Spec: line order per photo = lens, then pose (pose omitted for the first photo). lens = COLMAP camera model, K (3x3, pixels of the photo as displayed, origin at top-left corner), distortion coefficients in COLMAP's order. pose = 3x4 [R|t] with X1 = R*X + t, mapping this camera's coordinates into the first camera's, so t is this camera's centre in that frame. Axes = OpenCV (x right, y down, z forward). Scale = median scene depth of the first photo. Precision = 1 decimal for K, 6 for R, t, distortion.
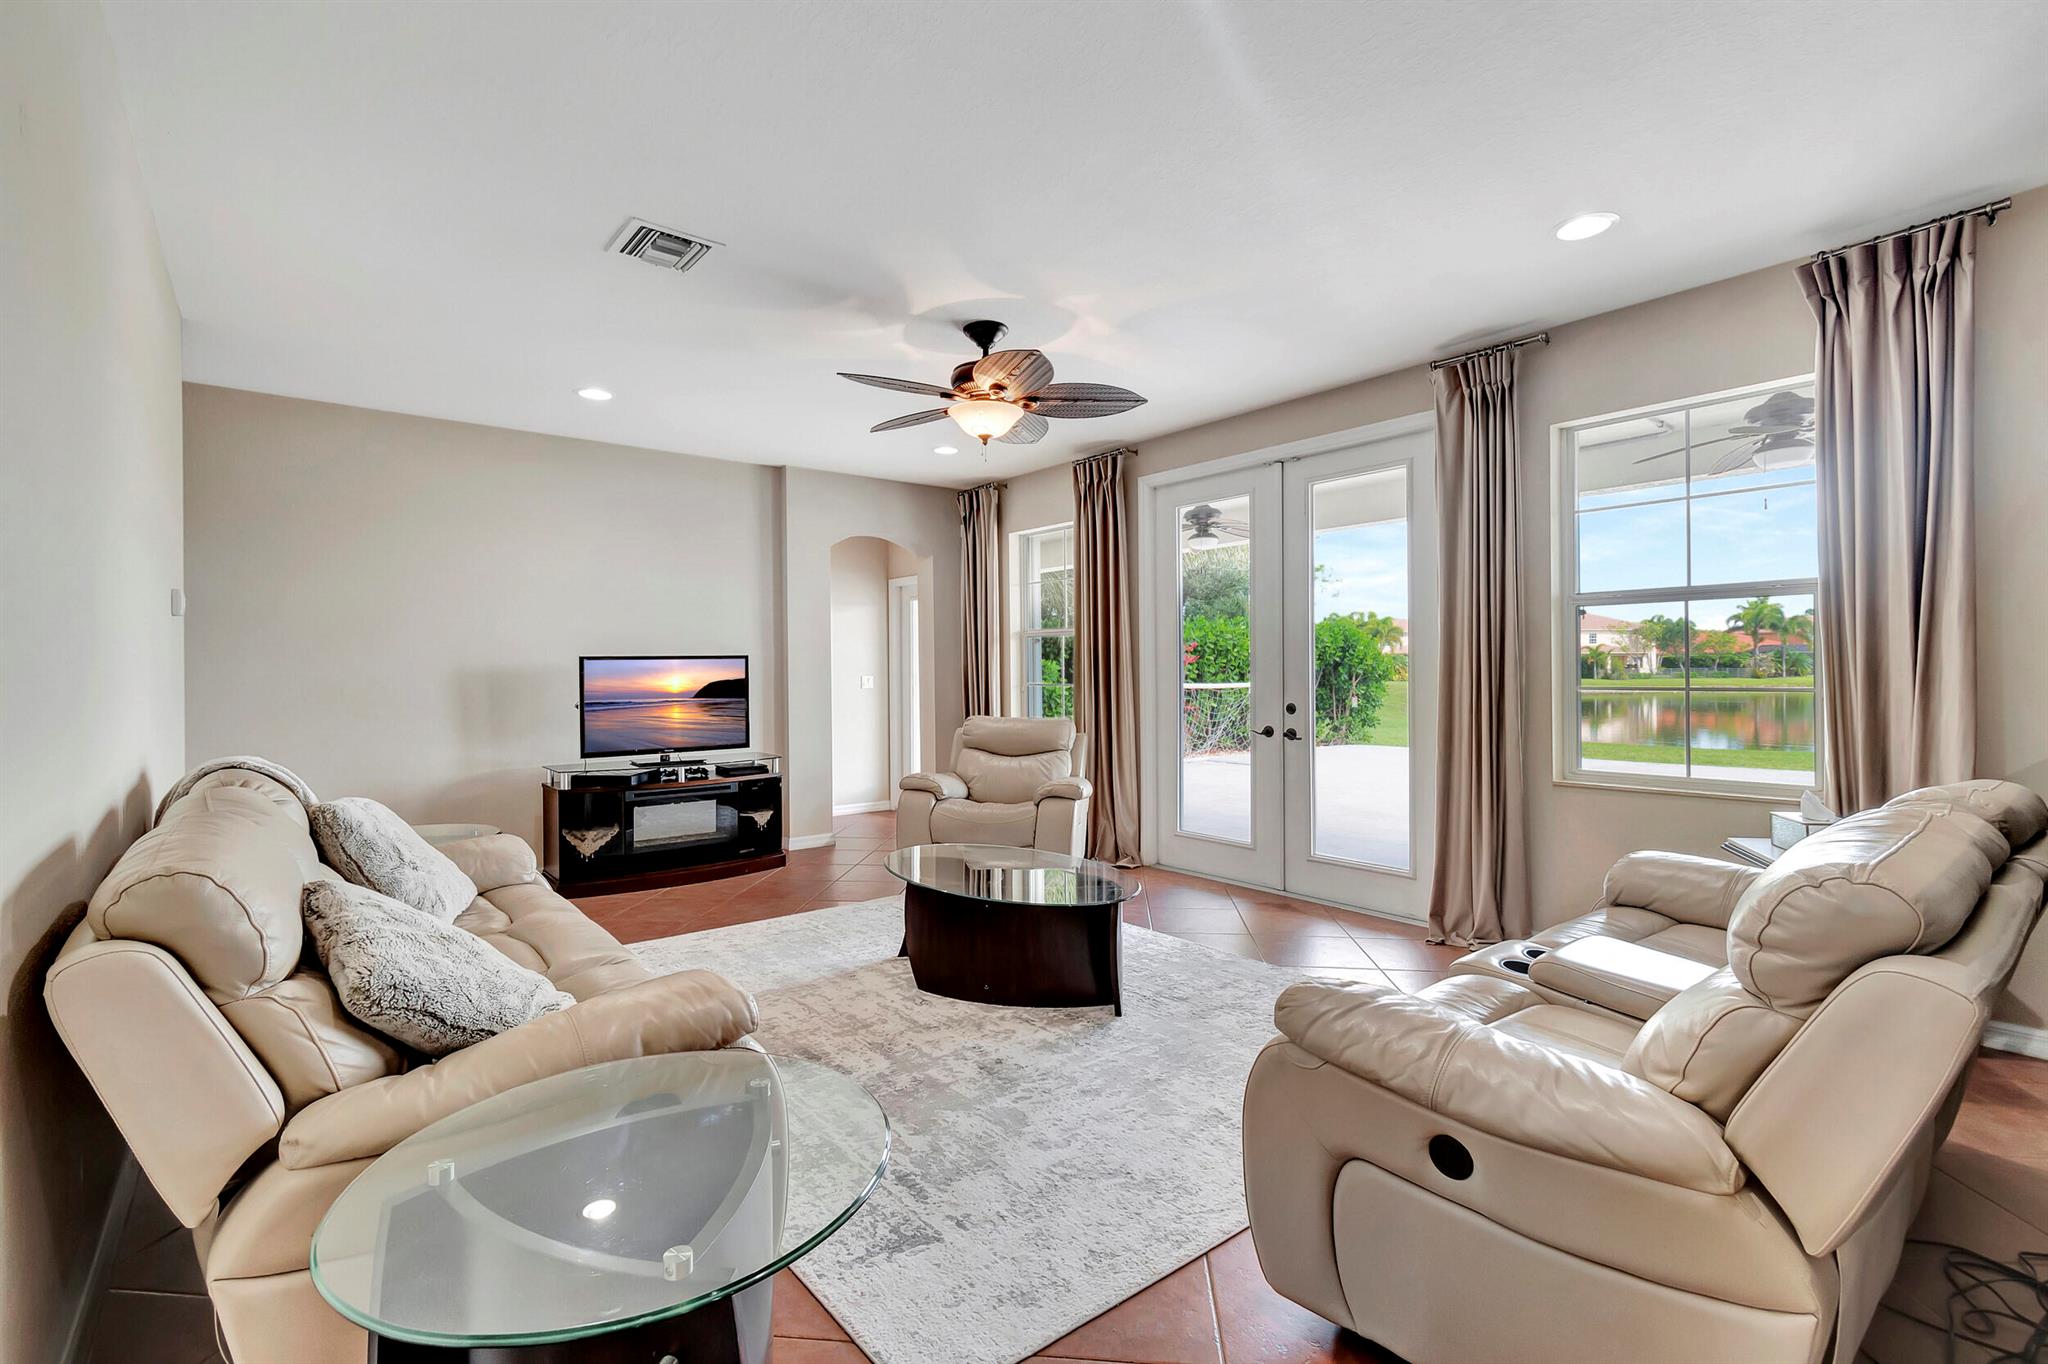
lens RADIAL K [[912.9, 0, 1012.2], [0, 912.9, 687.6], [0, 0, 1]] dist [0.002217, -0.000800]
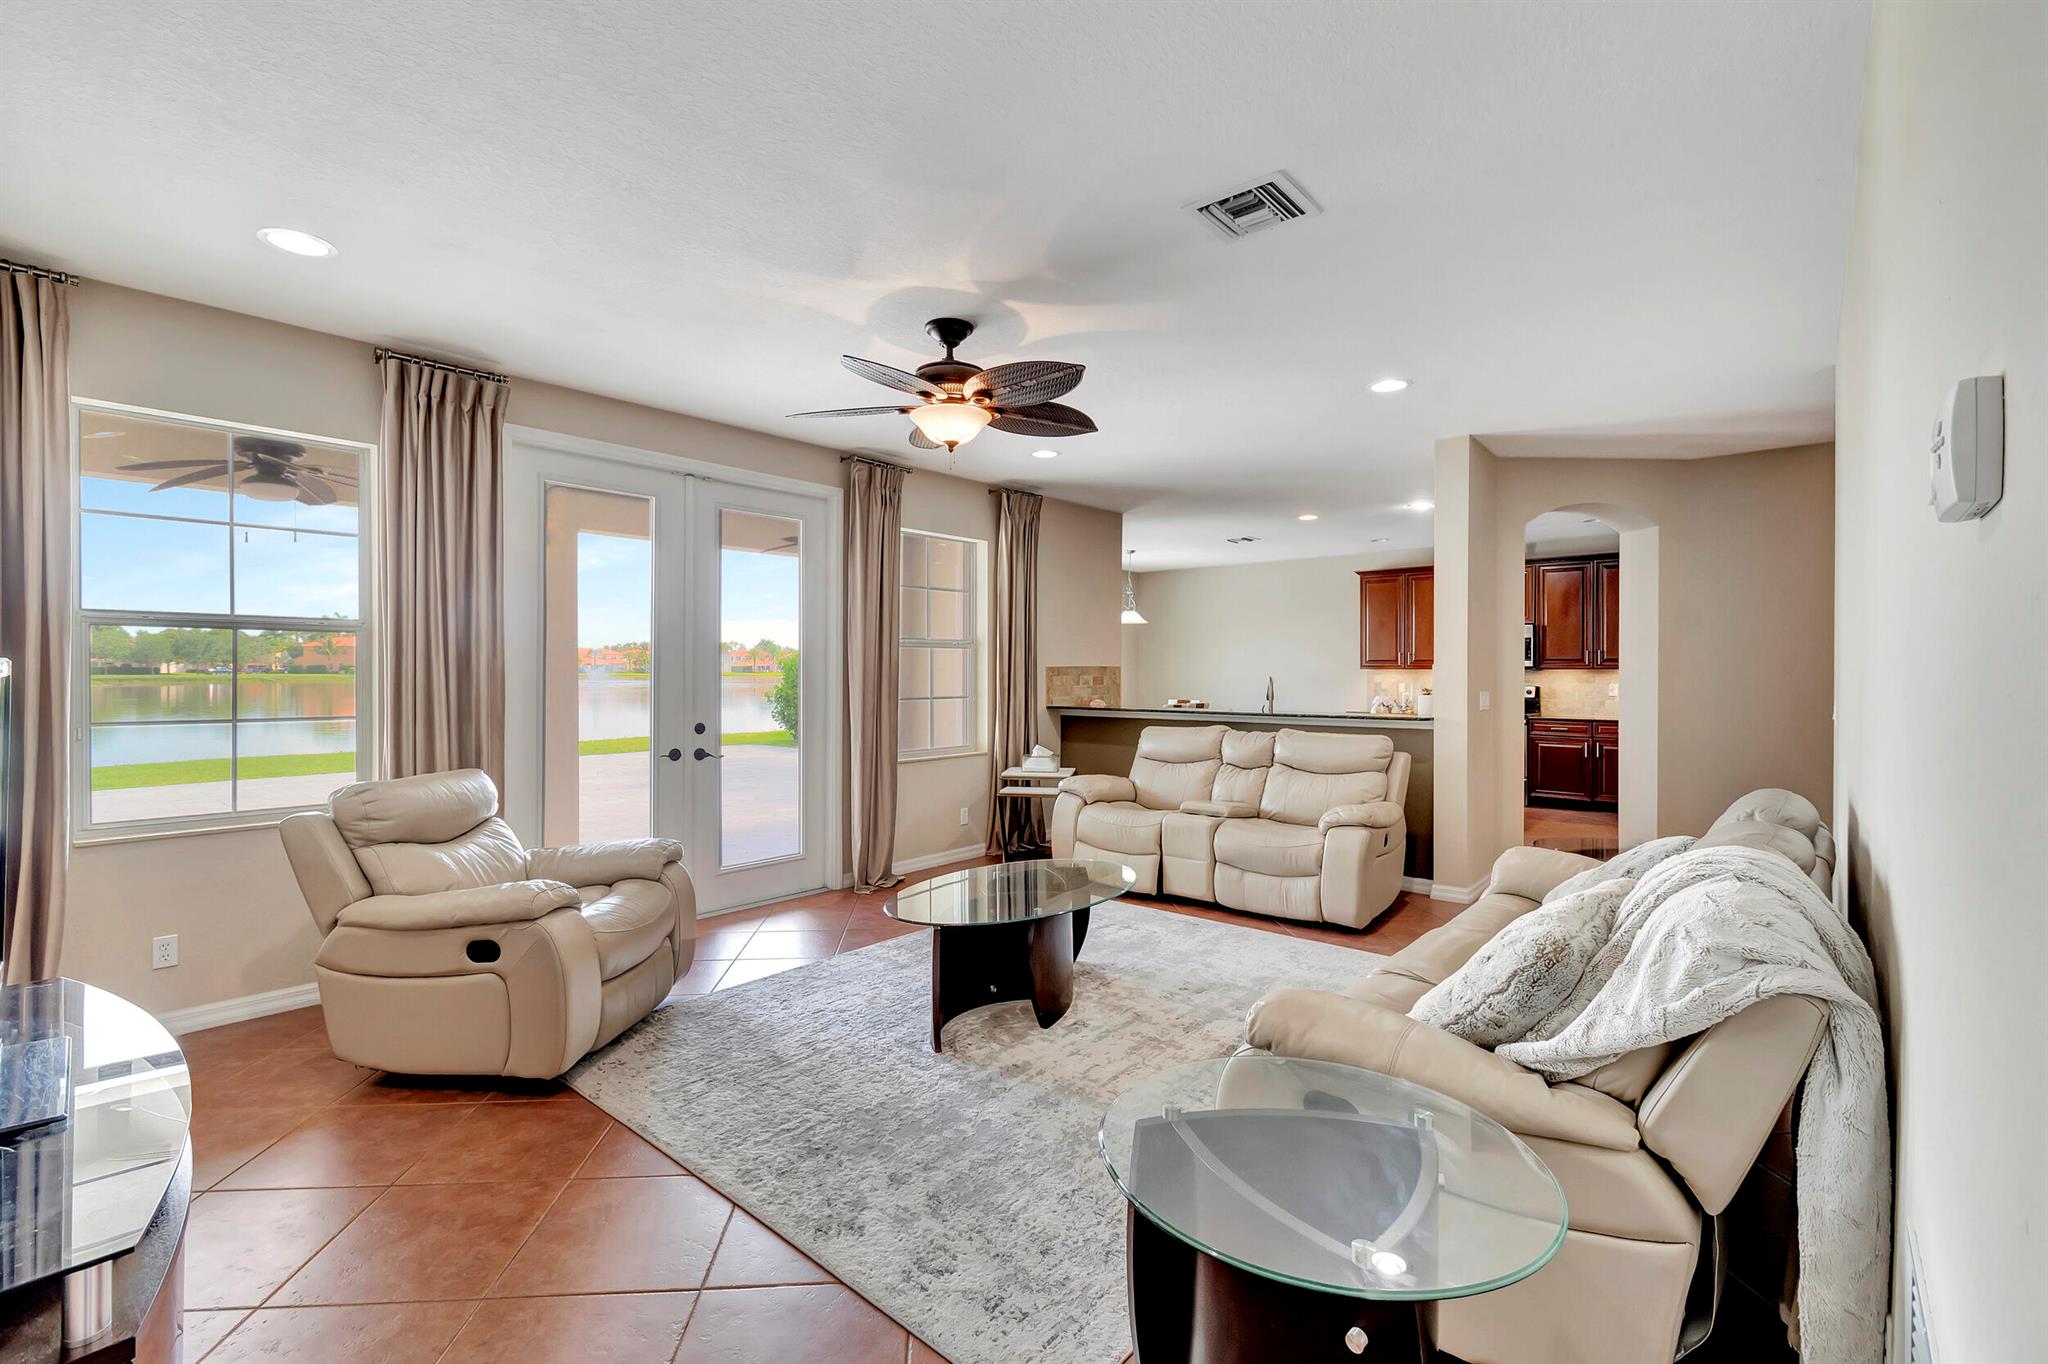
lens RADIAL K [[912.9, 0, 1011.7], [0, 912.9, 676.5], [0, 0, 1]] dist [0.002217, -0.000800]
pose [[-0.178909, 0.005501, 0.983850, -1.099759], [0.021284, 0.999772, -0.001720, -0.036616], [-0.983635, 0.020632, -0.178985, 1.278925]]
